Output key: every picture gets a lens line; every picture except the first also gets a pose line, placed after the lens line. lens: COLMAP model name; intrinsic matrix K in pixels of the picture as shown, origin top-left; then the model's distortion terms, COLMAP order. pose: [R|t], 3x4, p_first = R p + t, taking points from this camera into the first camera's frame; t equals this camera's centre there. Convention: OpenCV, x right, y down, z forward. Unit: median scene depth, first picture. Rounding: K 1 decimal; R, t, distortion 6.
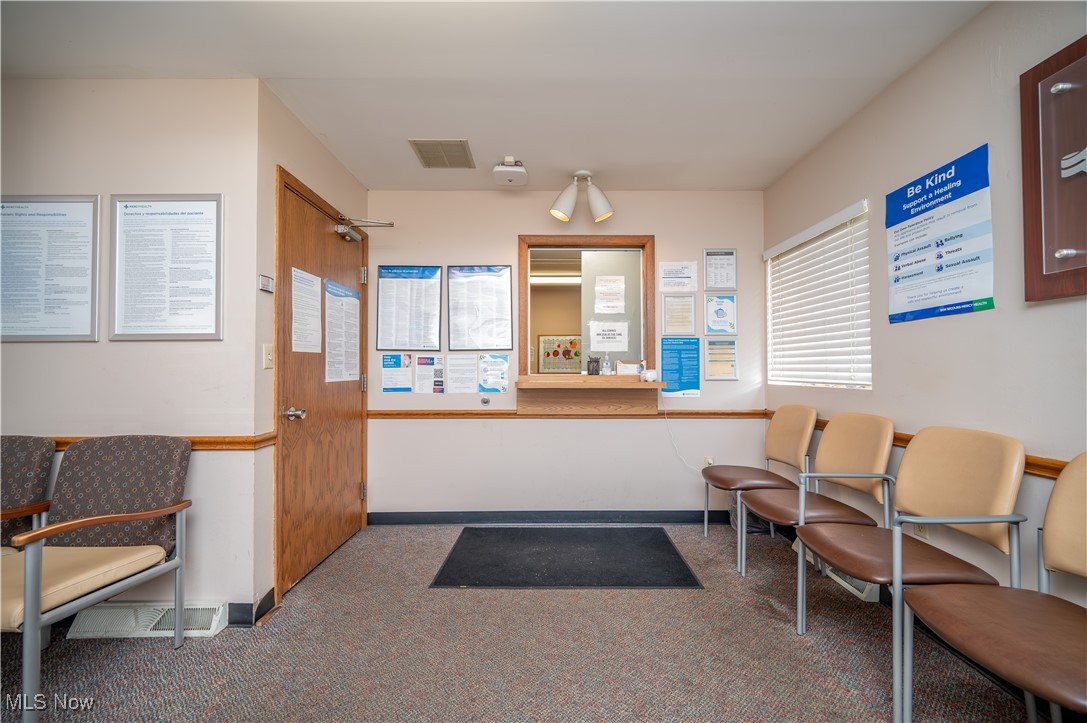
lens RADIAL K [[427.5, 0, 545.4], [0, 427.5, 361.6], [0, 0, 1]] dist [-0.002485, -0.000289]
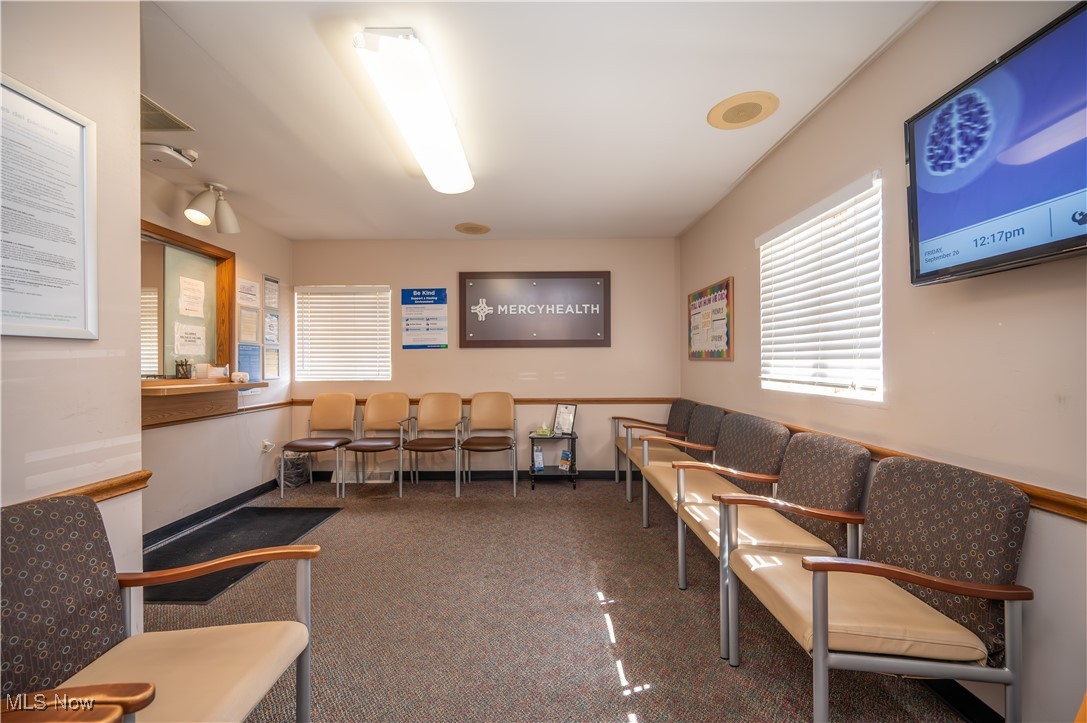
lens RADIAL K [[427.5, 0, 545.4], [0, 427.5, 361.6], [0, 0, 1]] dist [-0.002485, -0.000289]
pose [[0.000559, 0.006497, 0.999979, -0.933843], [-0.016367, 0.999845, -0.006486, -0.015969], [-0.999866, -0.016363, 0.000666, 0.187807]]
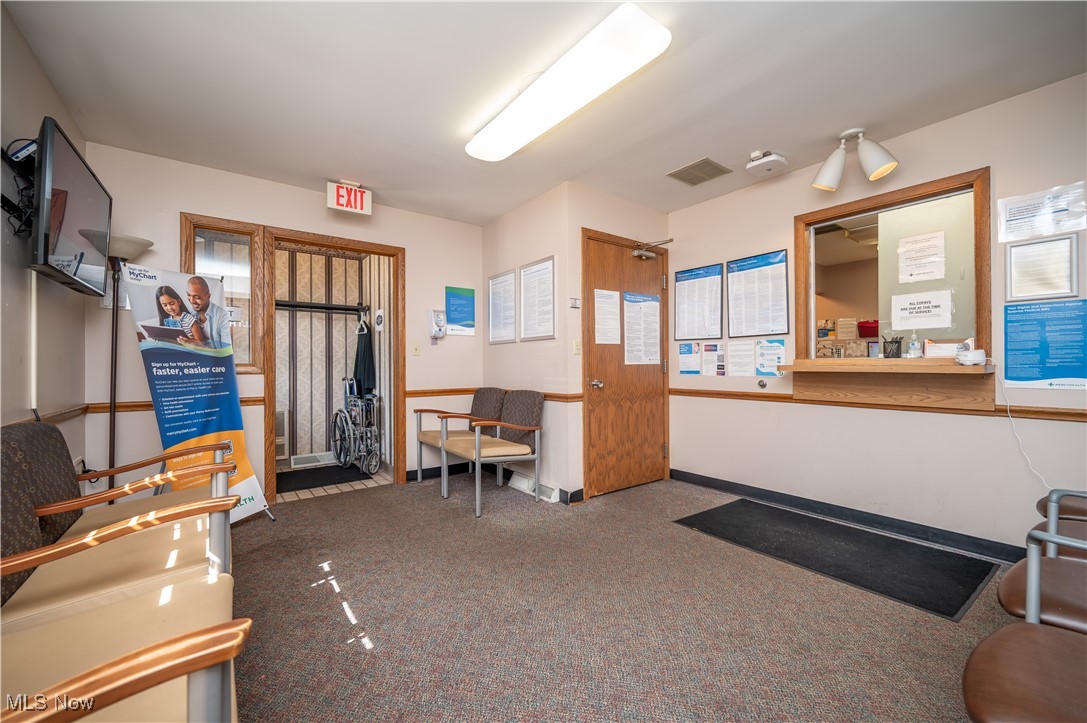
lens RADIAL K [[427.5, 0, 545.4], [0, 427.5, 361.6], [0, 0, 1]] dist [-0.002485, -0.000289]
pose [[0.597645, -0.005515, -0.801742, 0.410114], [0.019175, 0.999789, 0.007416, 0.020297], [0.801531, -0.019805, 0.597624, -0.055386]]
